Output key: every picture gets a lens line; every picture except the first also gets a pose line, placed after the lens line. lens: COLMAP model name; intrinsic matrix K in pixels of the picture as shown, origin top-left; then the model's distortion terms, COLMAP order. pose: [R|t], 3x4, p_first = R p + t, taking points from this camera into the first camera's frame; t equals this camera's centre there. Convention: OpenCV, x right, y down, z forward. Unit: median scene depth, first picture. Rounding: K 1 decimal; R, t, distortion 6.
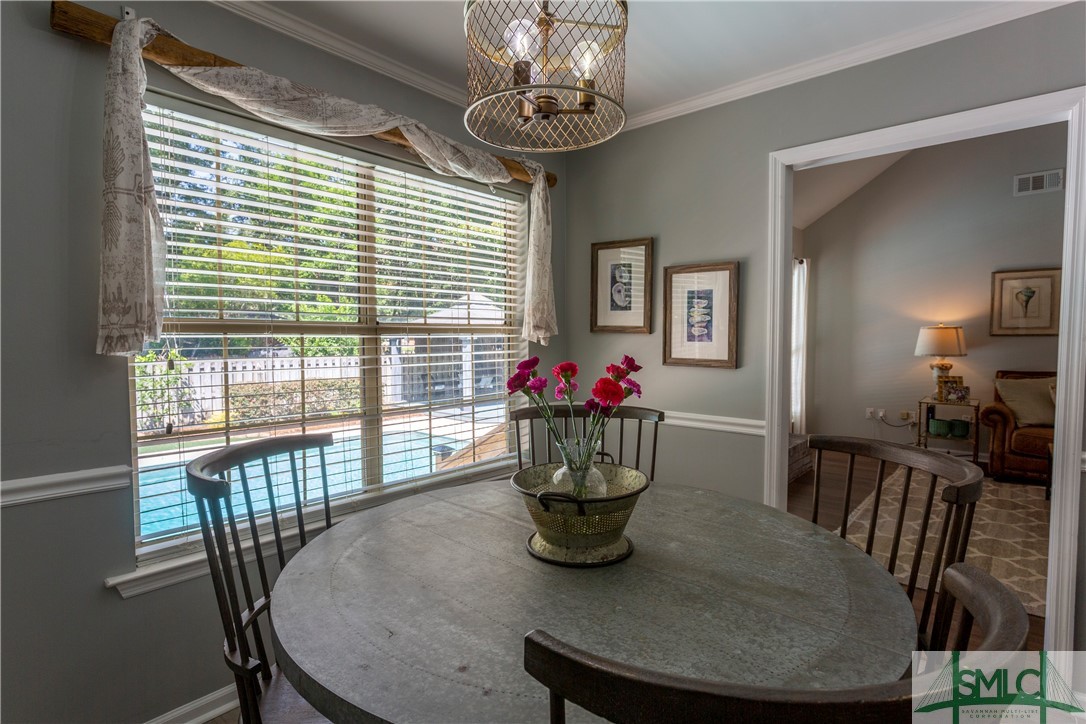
lens RADIAL K [[534.2, 0, 541.2], [0, 534.2, 355.5], [0, 0, 1]] dist [-0.027944, 0.009770]
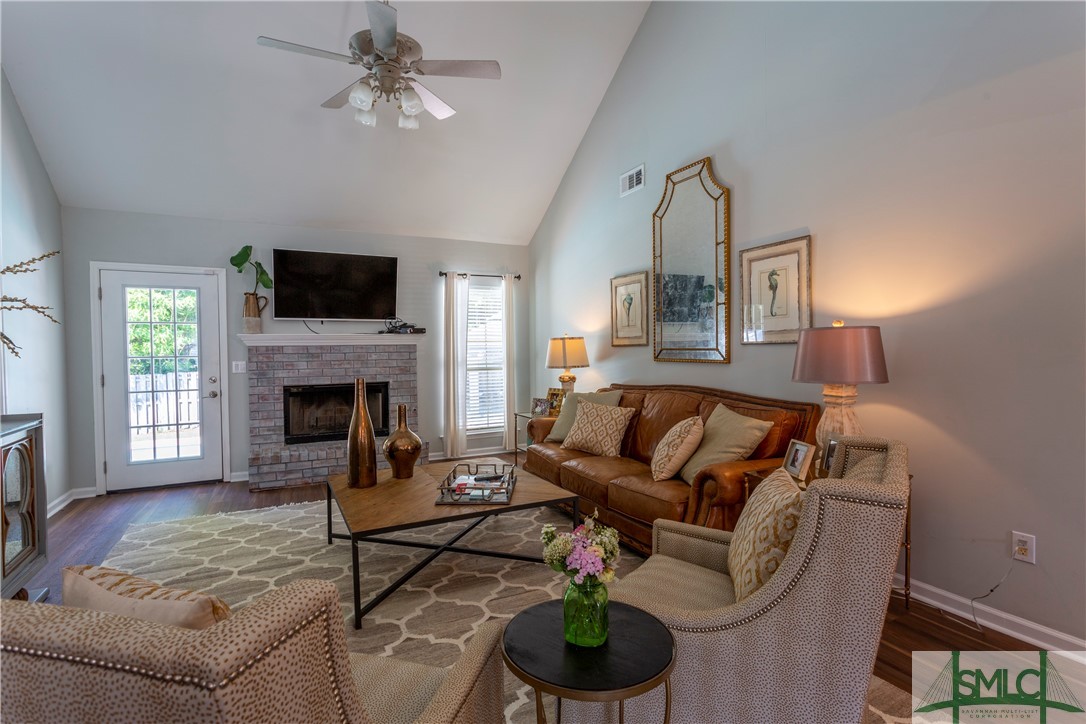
lens RADIAL K [[534.2, 0, 552.3], [0, 534.2, 358.9], [0, 0, 1]] dist [-0.027944, 0.009770]
pose [[0.931555, -0.003761, -0.363581, 1.116387], [-0.003479, 0.999809, -0.019257, 0.002684], [0.363584, 0.019204, 0.931364, 0.082417]]
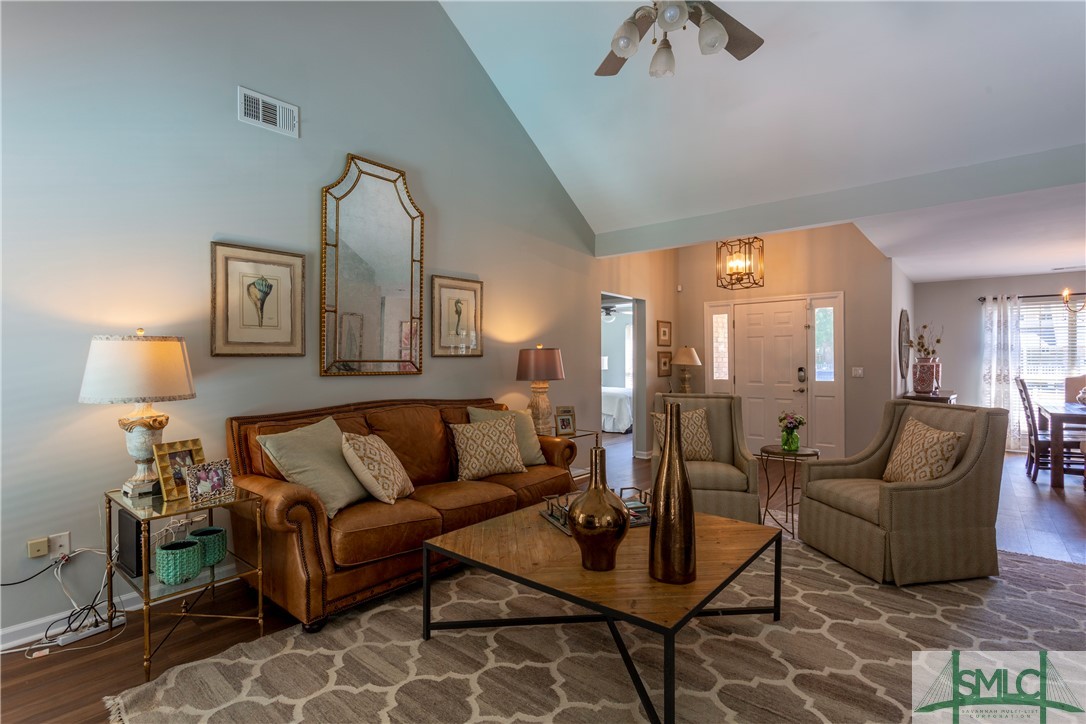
lens RADIAL K [[534.2, 0, 548.8], [0, 534.2, 360.0], [0, 0, 1]] dist [-0.027944, 0.009770]
pose [[-0.039356, -0.000282, 0.999225, 0.292464], [0.045038, 0.998983, 0.002055, -0.019921], [-0.998210, 0.045084, -0.039304, 0.682118]]
